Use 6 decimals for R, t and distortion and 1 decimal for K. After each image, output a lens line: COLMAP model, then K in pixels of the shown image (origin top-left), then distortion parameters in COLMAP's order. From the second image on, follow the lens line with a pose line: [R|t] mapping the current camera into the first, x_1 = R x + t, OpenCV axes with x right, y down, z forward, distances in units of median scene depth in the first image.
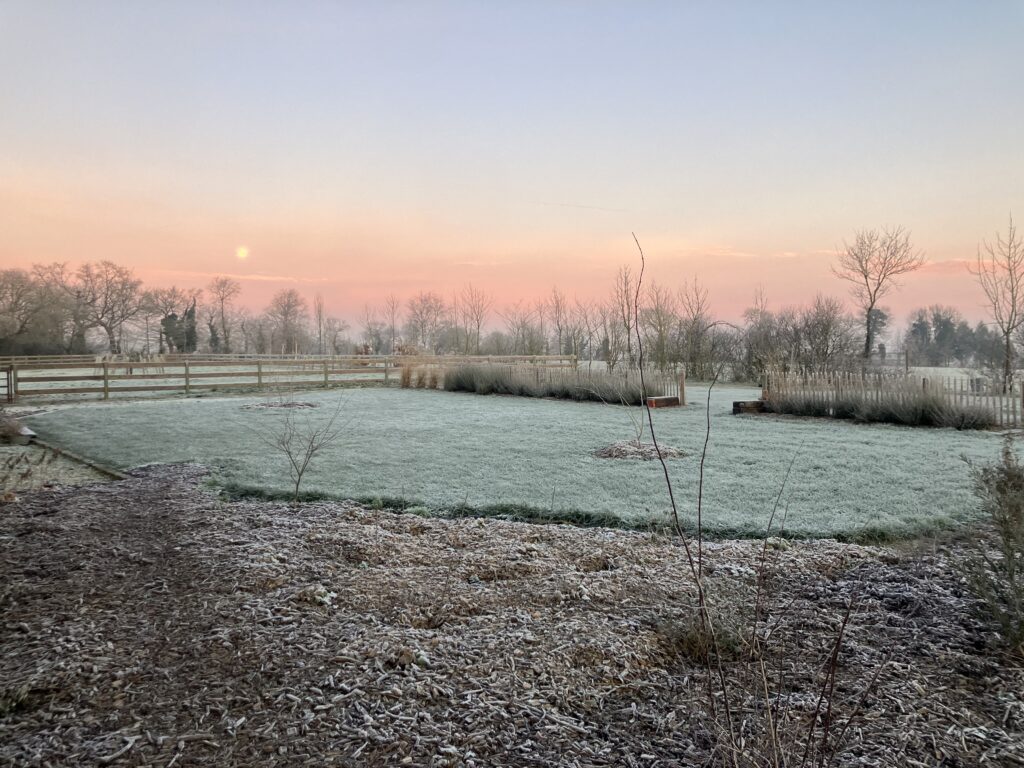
lens RADIAL K [[886.2, 0, 512.0], [0, 886.2, 384.0], [0, 0, 1]] dist [0.060260, -0.004115]
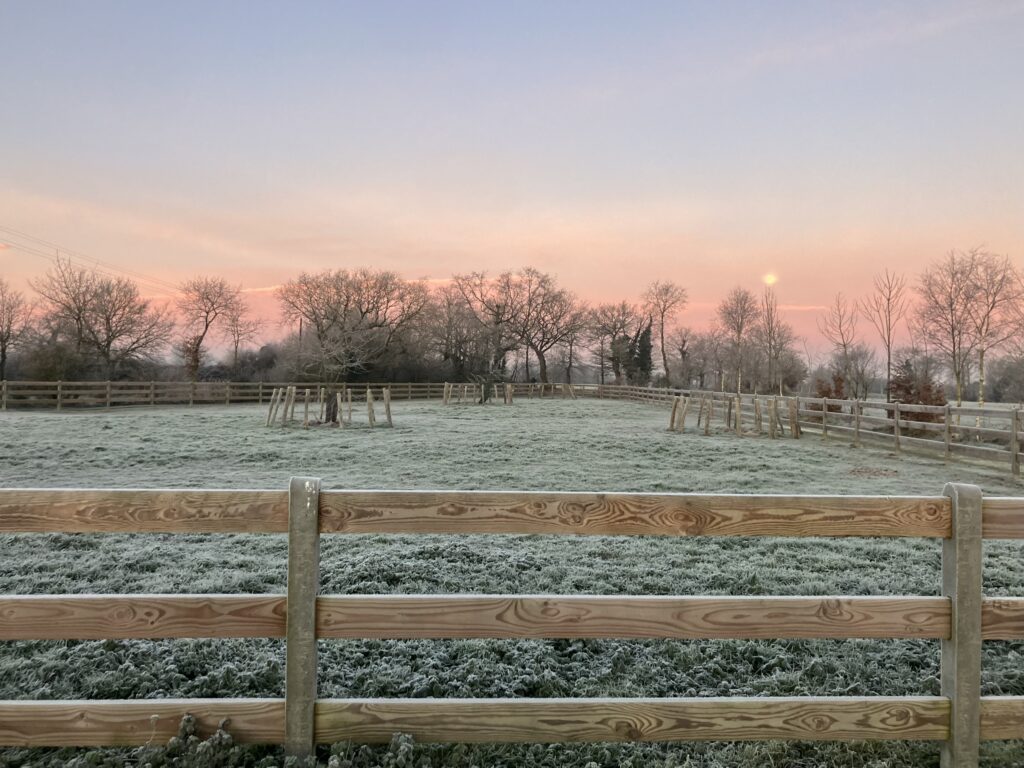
lens RADIAL K [[886.2, 0, 512.0], [0, 886.2, 384.0], [0, 0, 1]] dist [0.060260, -0.004115]
pose [[0.838391, 0.021643, -0.544639, -0.024511], [-0.040945, 0.998889, -0.023335, -0.012221], [0.543529, 0.041864, 0.838346, 0.303796]]
